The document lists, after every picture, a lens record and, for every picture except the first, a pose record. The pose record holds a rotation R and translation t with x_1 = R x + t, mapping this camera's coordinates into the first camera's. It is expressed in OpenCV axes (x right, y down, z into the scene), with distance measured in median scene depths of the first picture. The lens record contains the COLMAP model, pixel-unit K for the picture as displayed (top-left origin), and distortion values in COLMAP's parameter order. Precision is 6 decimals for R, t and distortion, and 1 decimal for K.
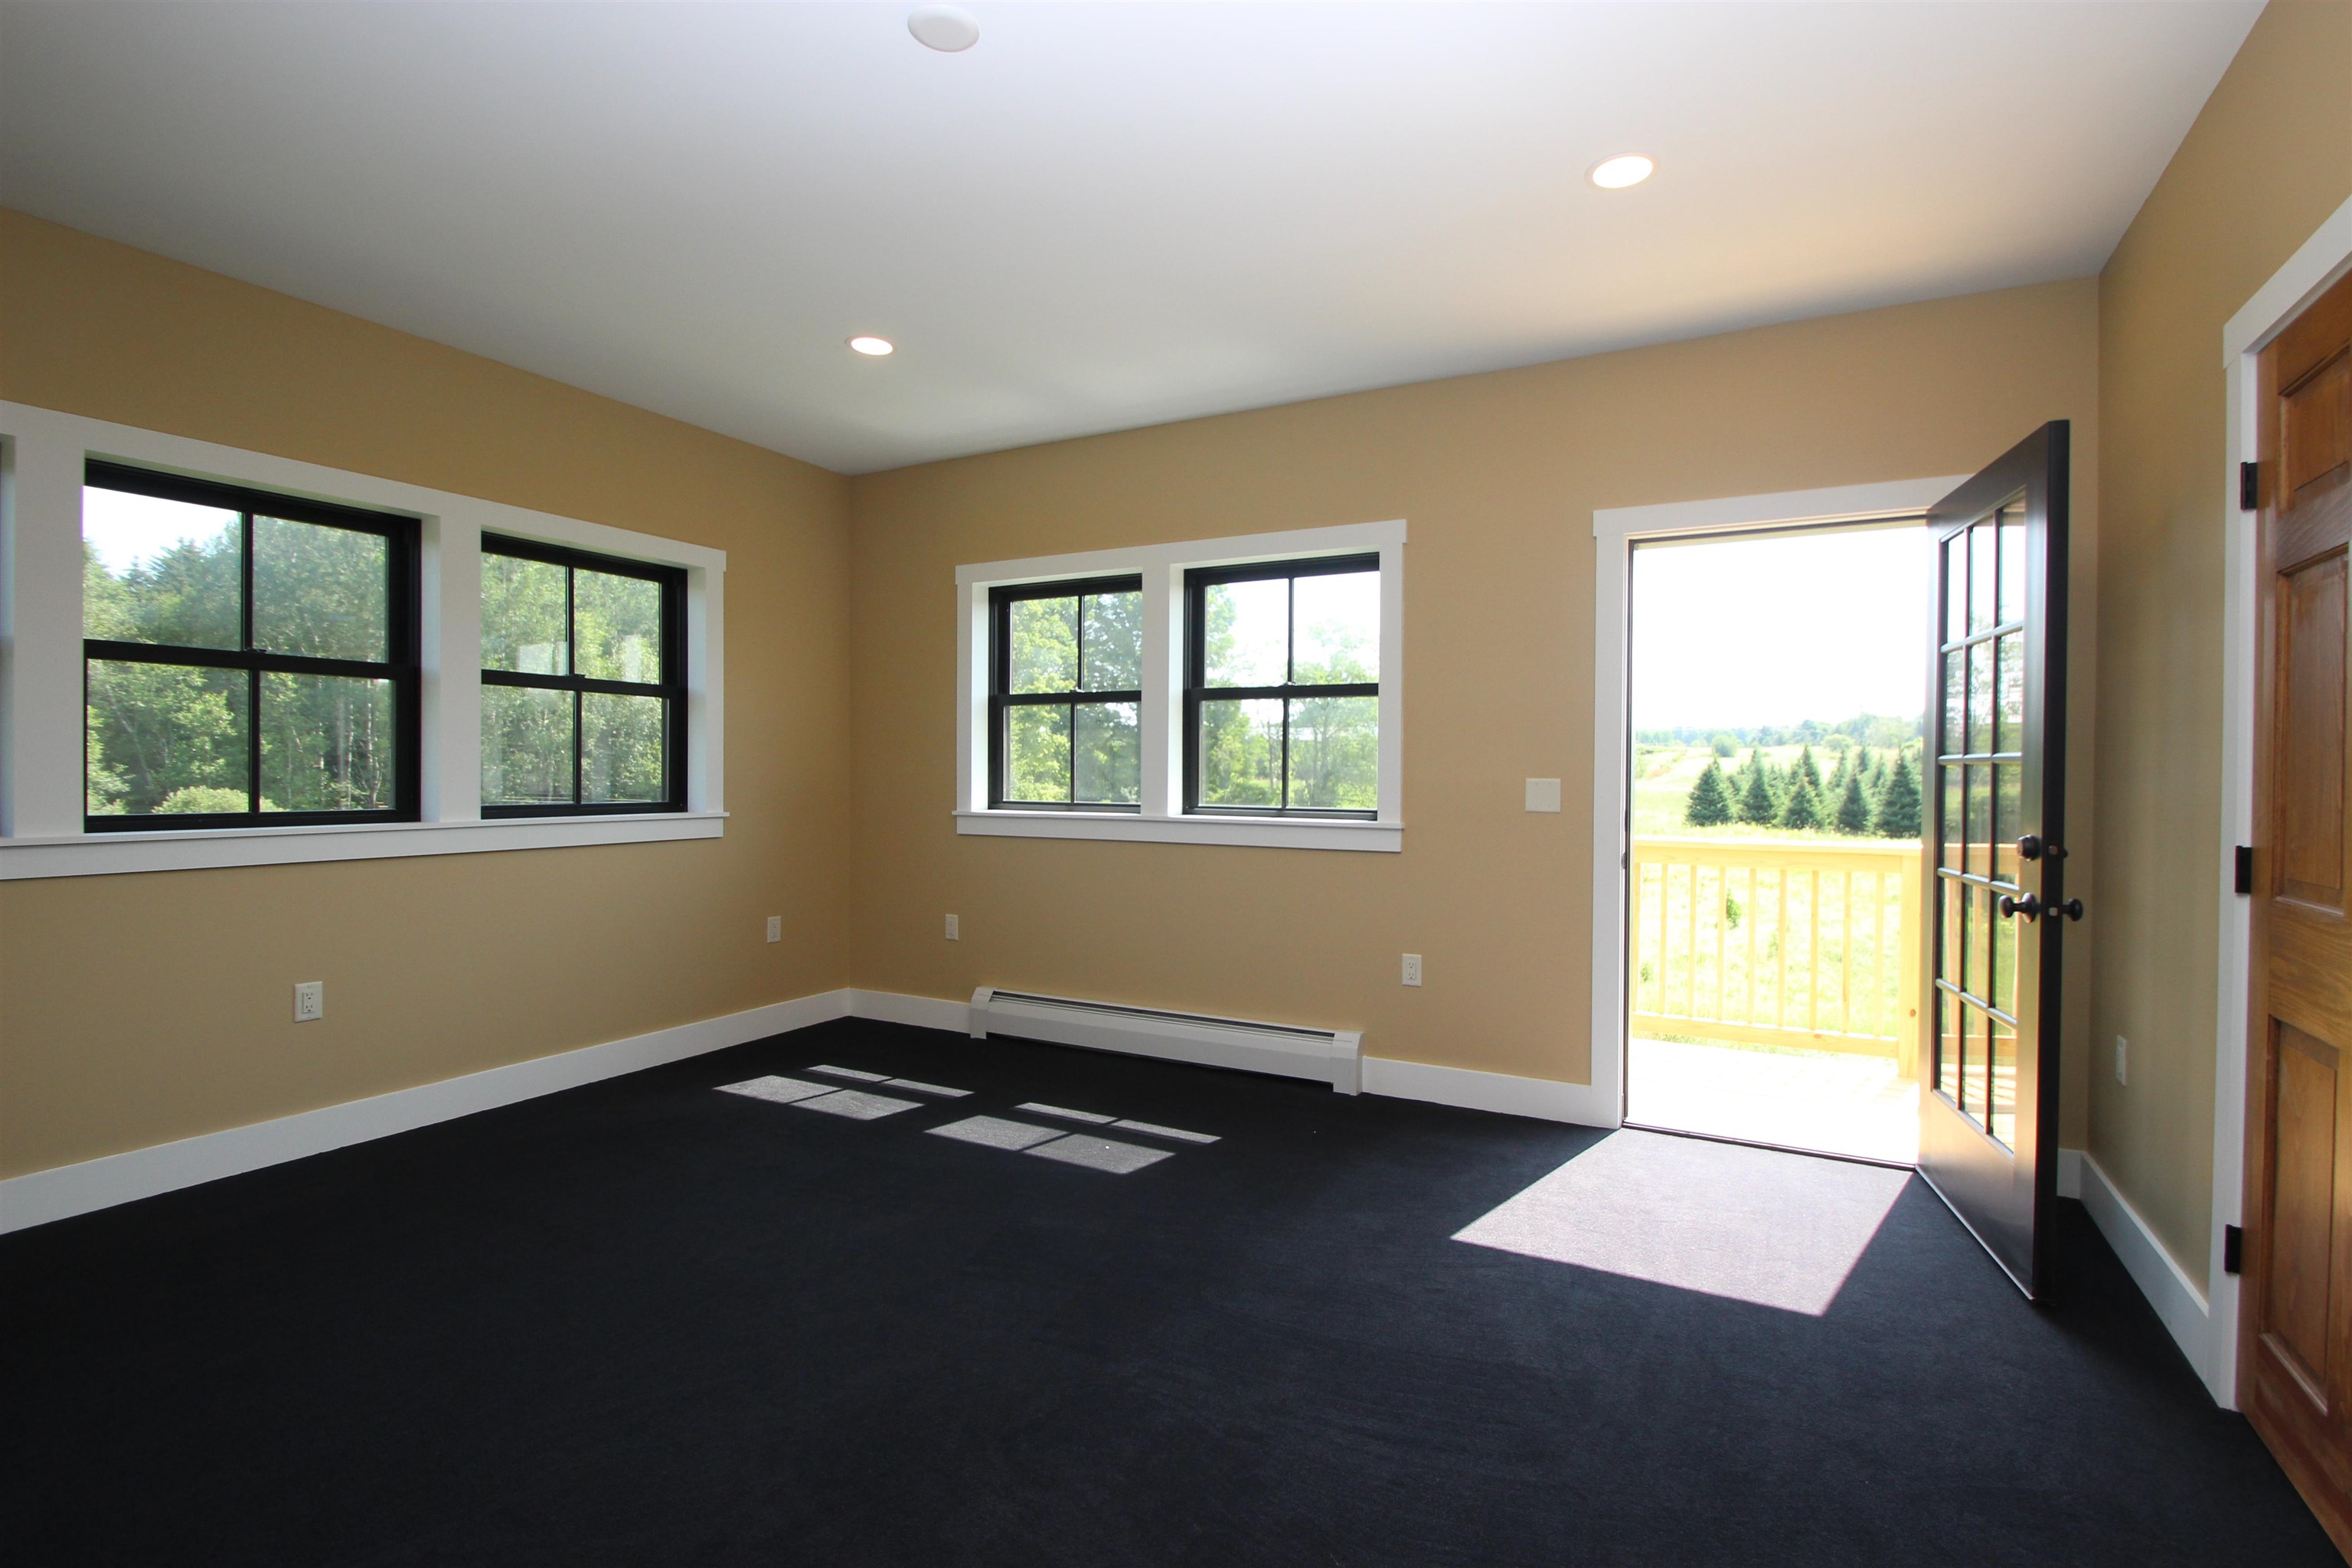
lens RADIAL K [[1093.3, 0, 1209.5], [0, 1093.3, 782.5], [0, 0, 1]] dist [0.013291, -0.017452]
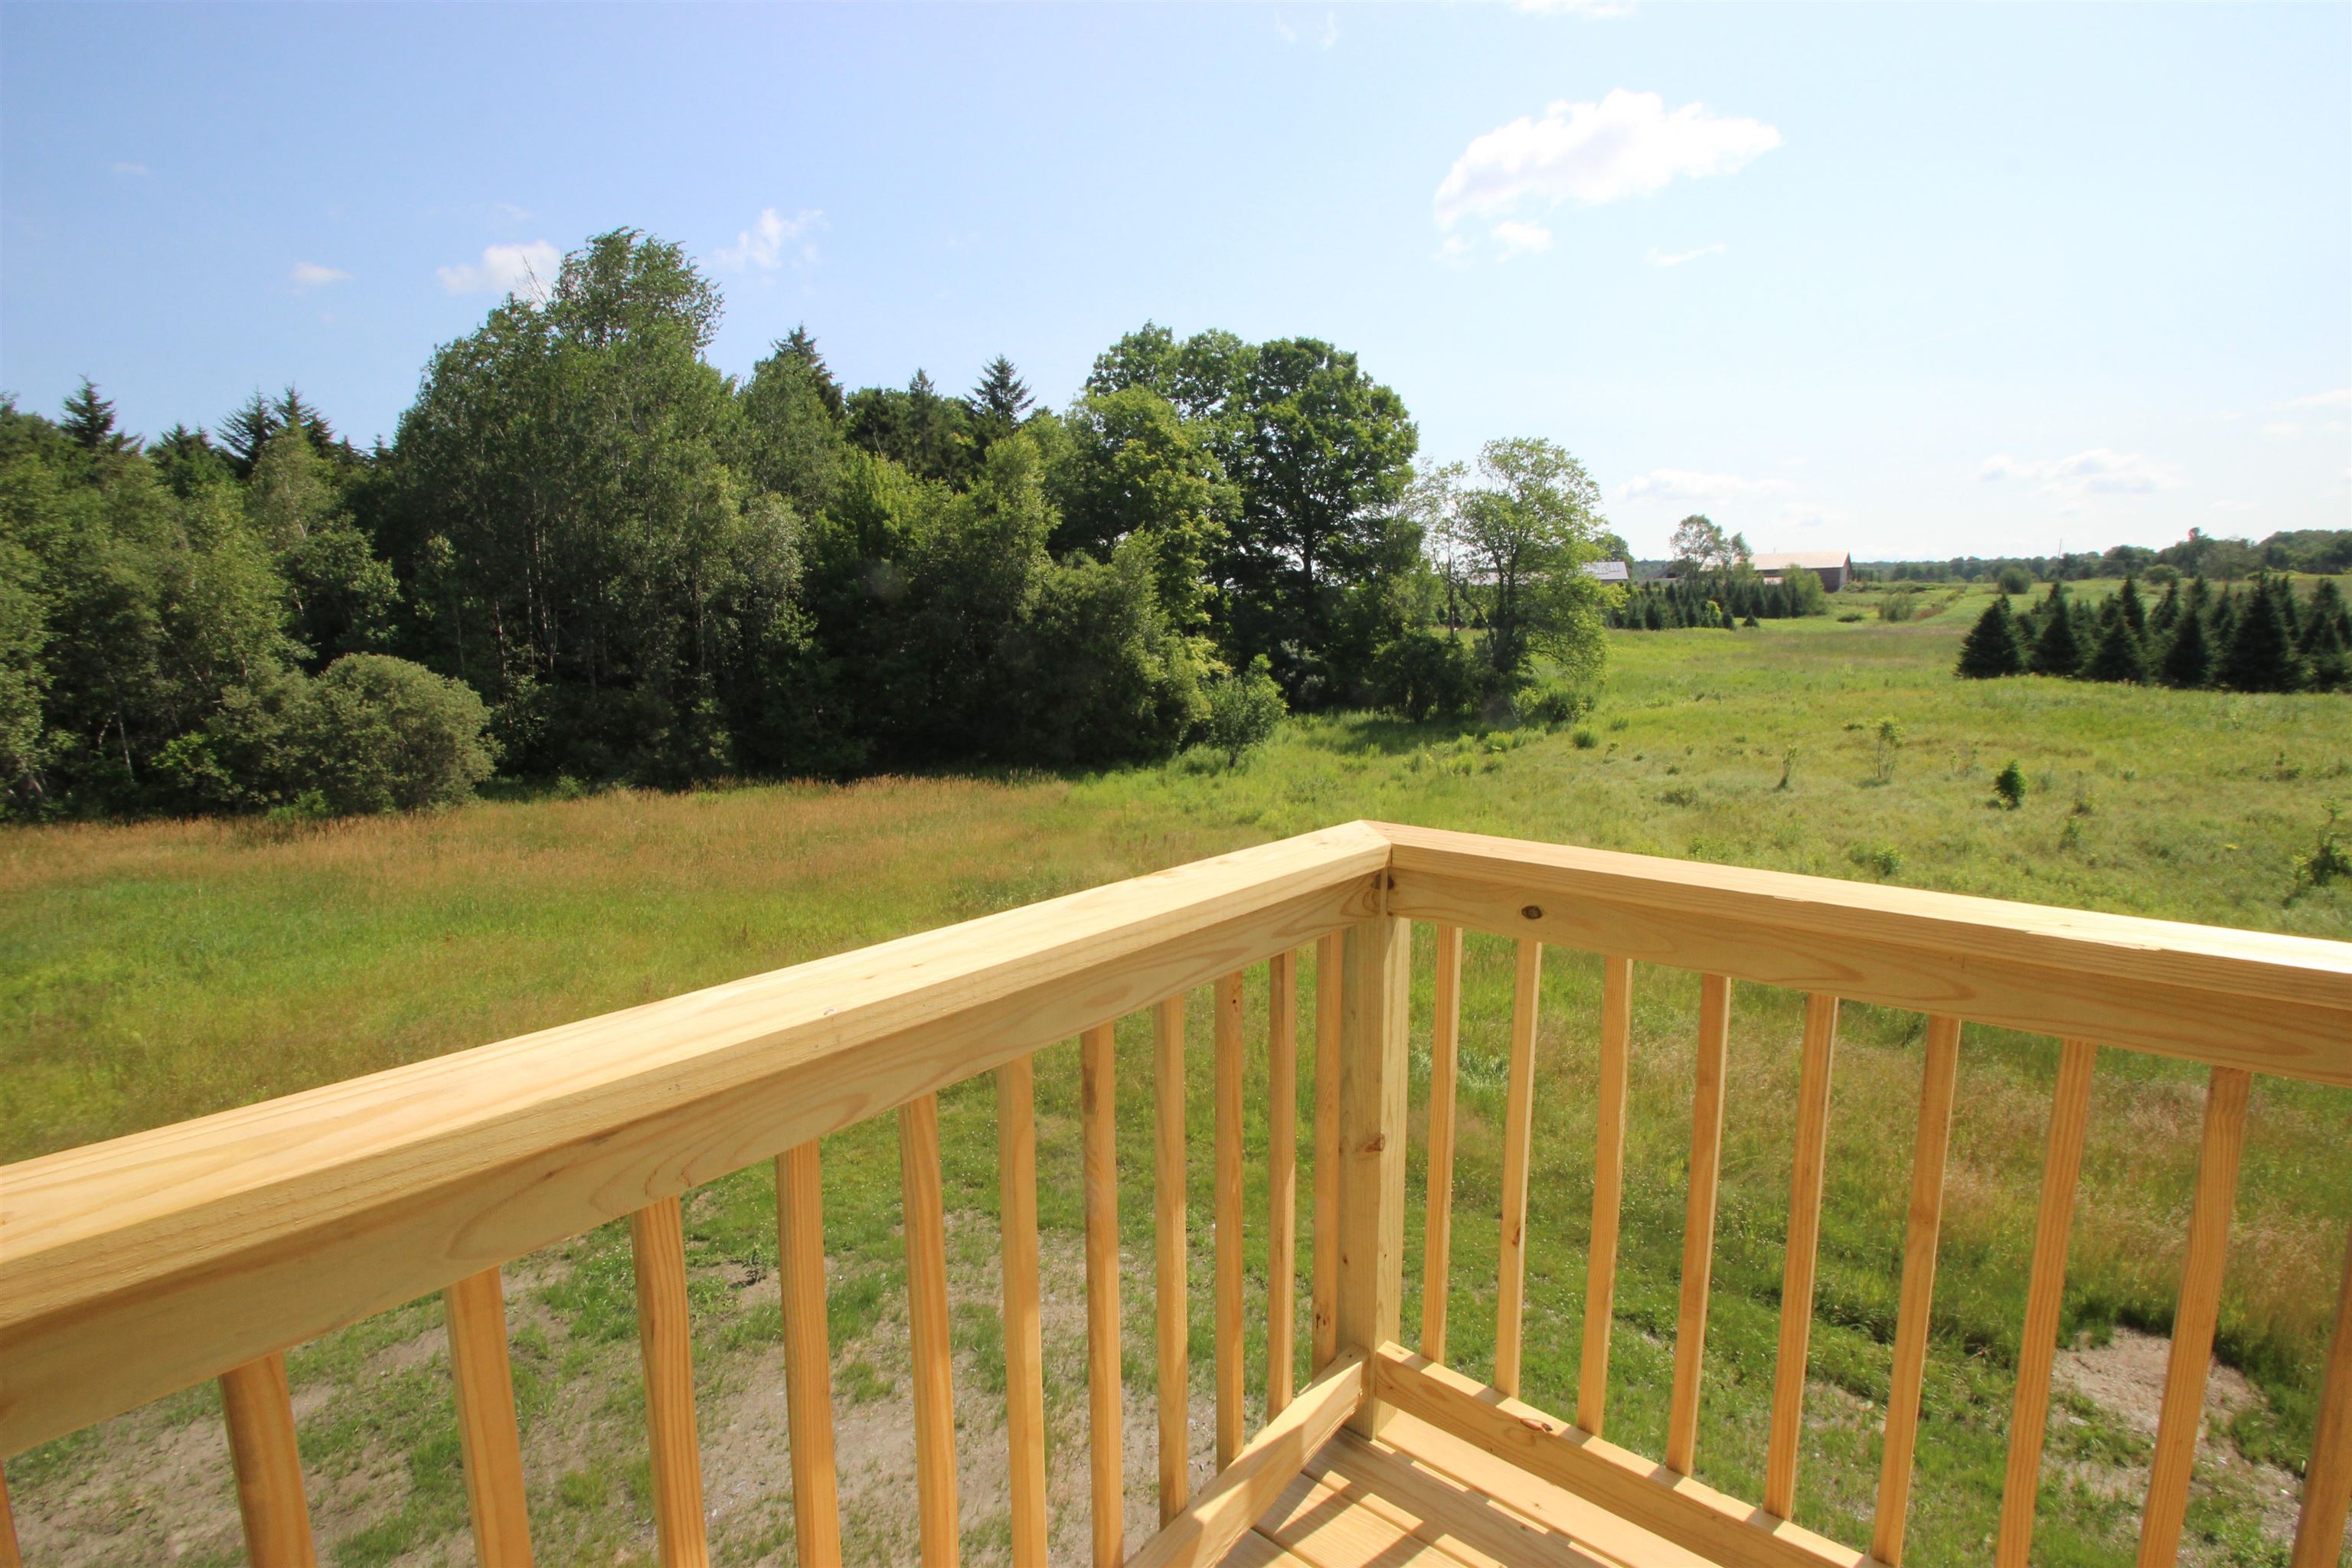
lens RADIAL K [[1093.3, 0, 1209.5], [0, 1093.3, 782.5], [0, 0, 1]] dist [0.013291, -0.017452]
pose [[0.982515, 0.010723, -0.185877, 0.475945], [0.014457, 0.990932, 0.133584, -0.012056], [0.185624, -0.133935, 0.973450, 1.104692]]
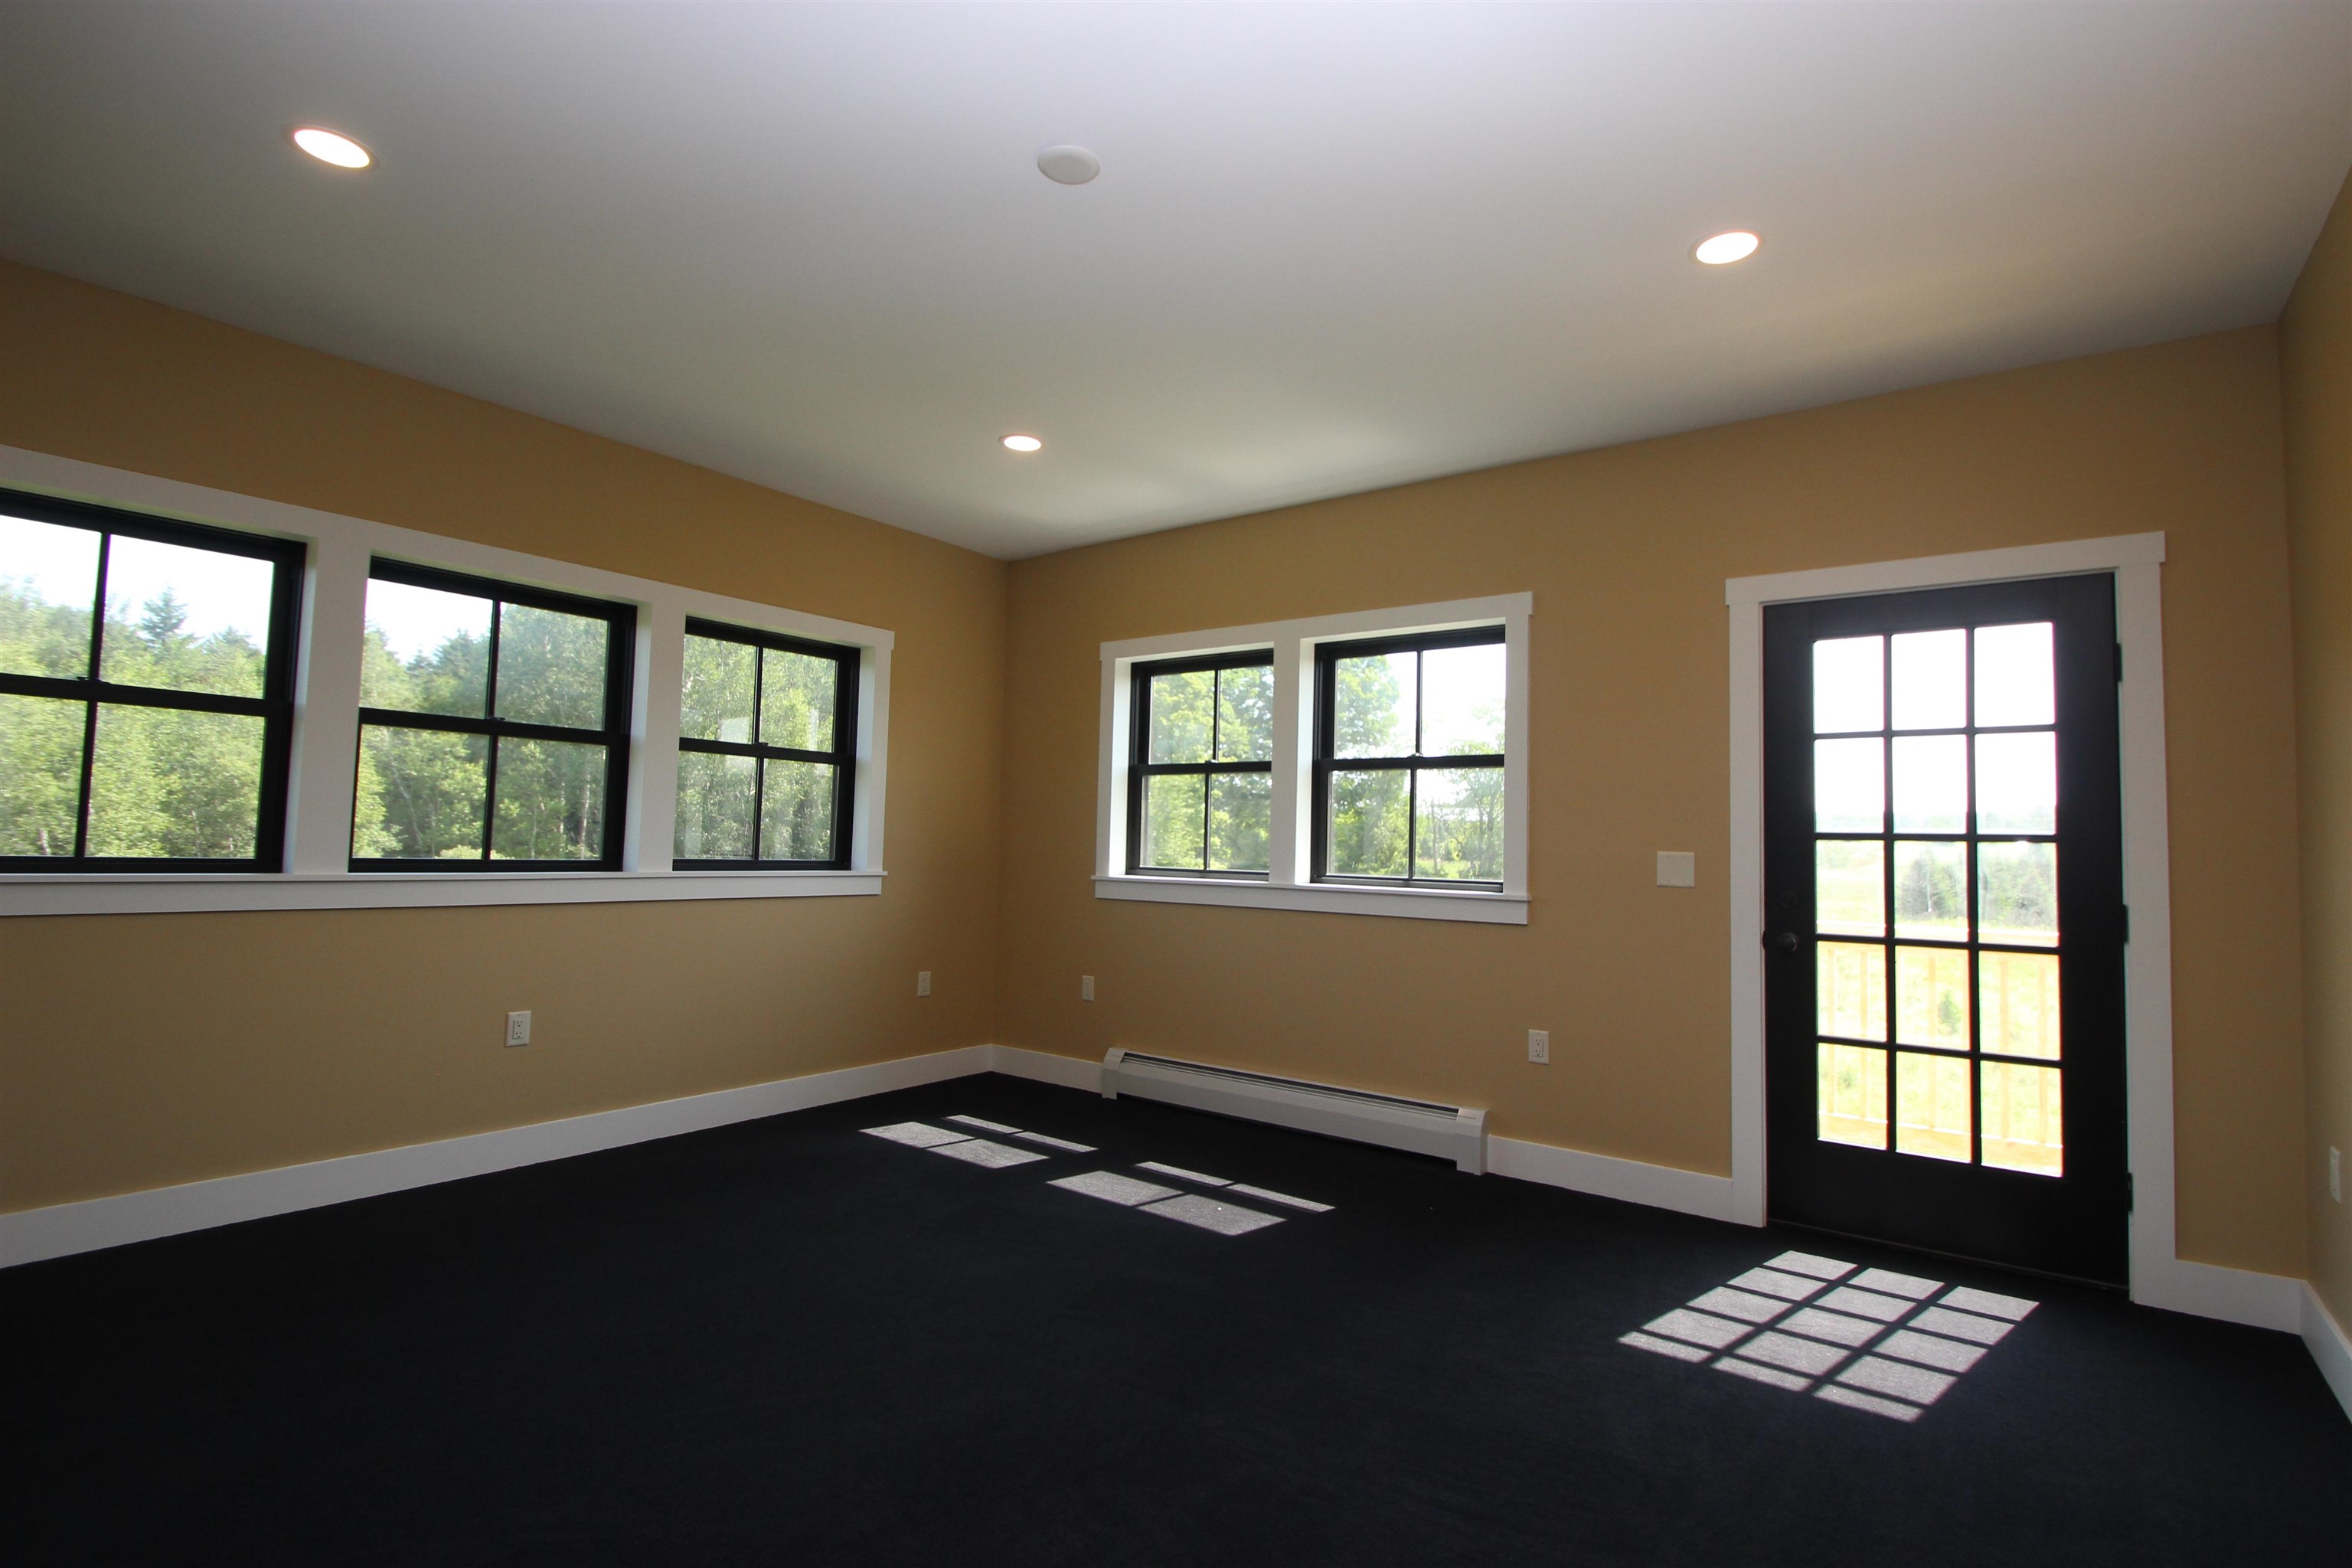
lens RADIAL K [[1093.3, 0, 1209.5], [0, 1093.3, 782.5], [0, 0, 1]] dist [0.013291, -0.017452]
pose [[0.988939, 0.009311, -0.148032, 0.033097], [-0.019800, 0.997382, -0.069544, 0.008898], [0.146997, 0.071706, 0.986534, -0.019514]]
